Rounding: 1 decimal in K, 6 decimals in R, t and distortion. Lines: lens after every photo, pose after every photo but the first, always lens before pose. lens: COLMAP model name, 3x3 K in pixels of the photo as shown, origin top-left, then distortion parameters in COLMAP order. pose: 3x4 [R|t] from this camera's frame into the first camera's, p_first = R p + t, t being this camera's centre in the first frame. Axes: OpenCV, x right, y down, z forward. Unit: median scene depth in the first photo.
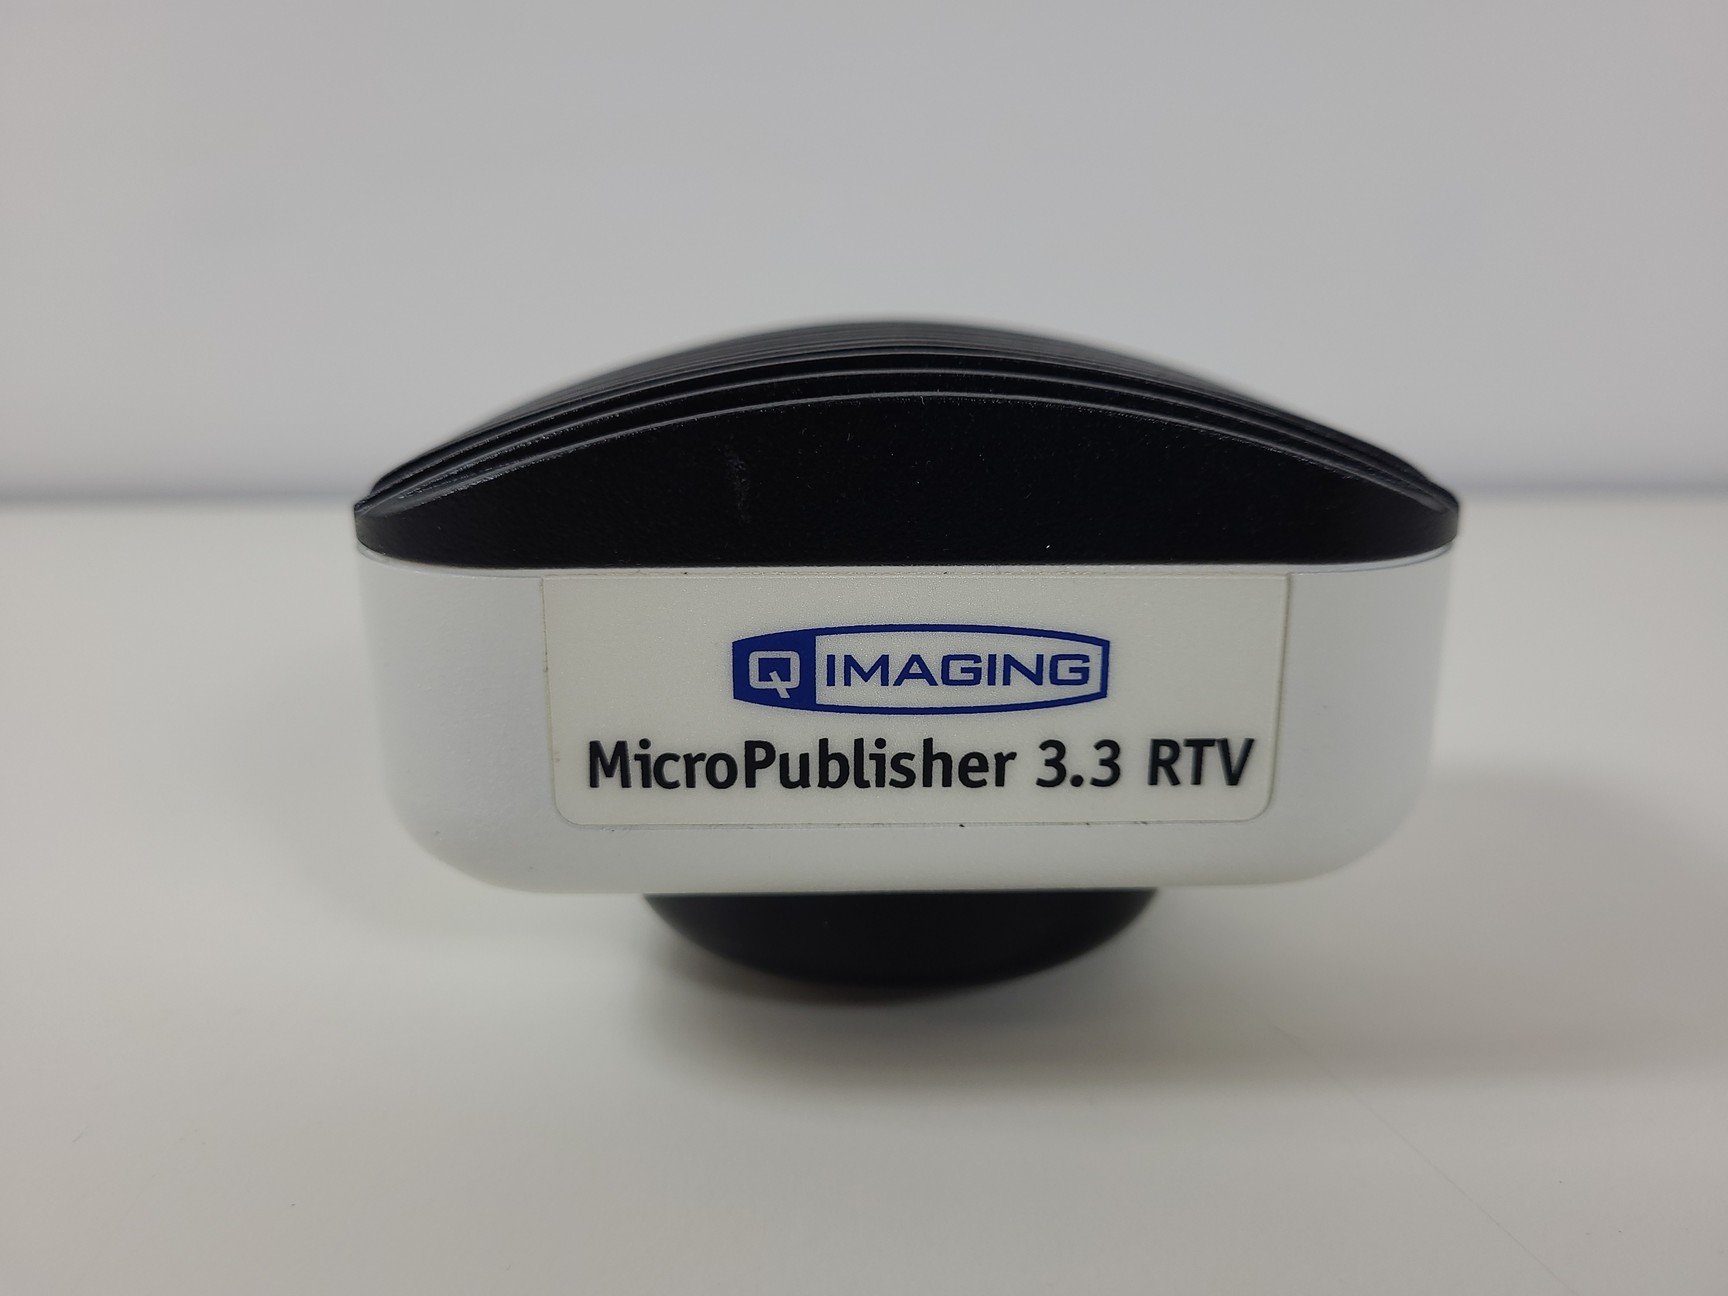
lens RADIAL K [[1377.3, 0, 889.0], [0, 1377.3, 646.7], [0, 0, 1]] dist [-0.035088, 0.002953]
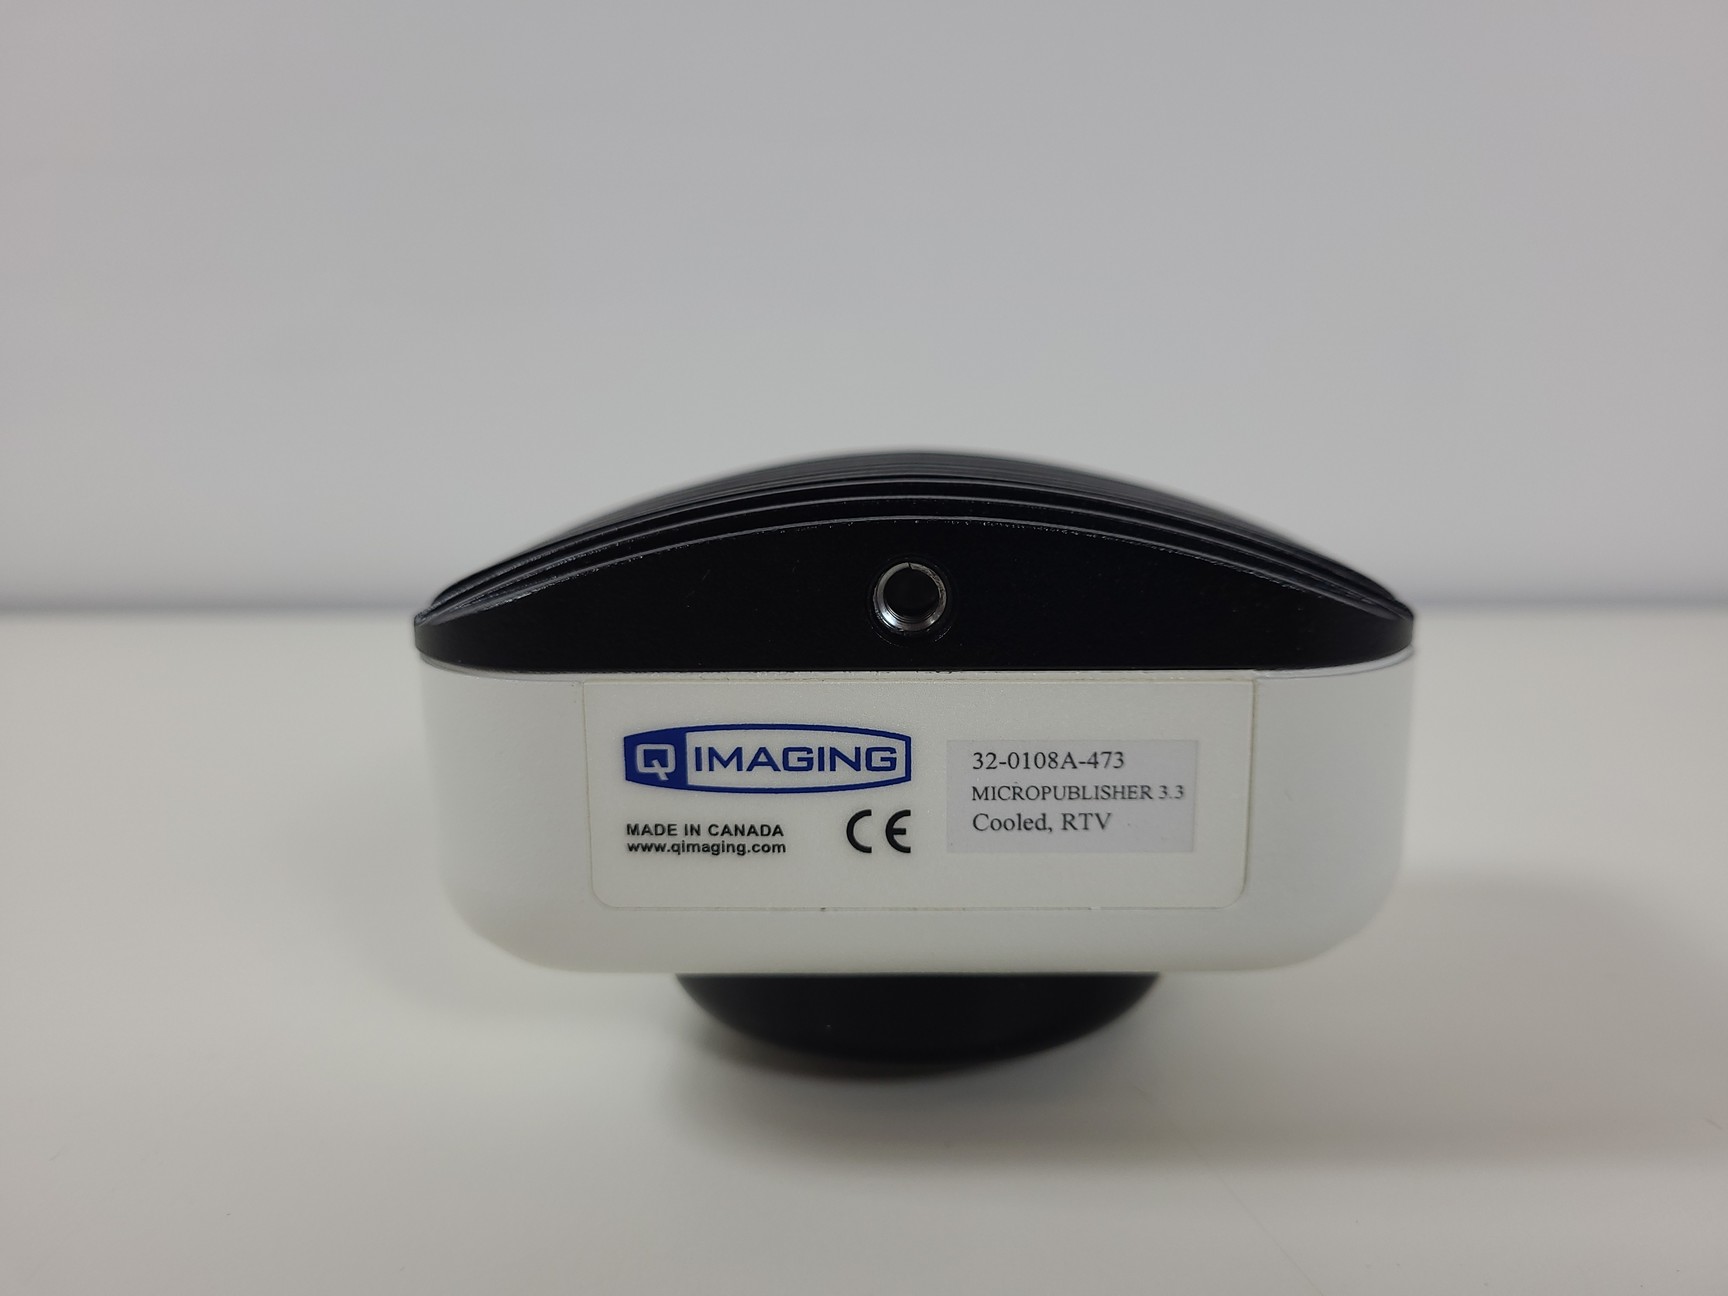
lens RADIAL K [[1305.3, 0, 892.0], [0, 1305.3, 640.6], [0, 0, 1]] dist [0.007220, 0.003836]
pose [[0.999407, -0.000601, -0.034417, 0.184552], [-0.002149, 0.996808, -0.079807, 0.003423], [0.034355, 0.079834, 0.996216, -0.242229]]
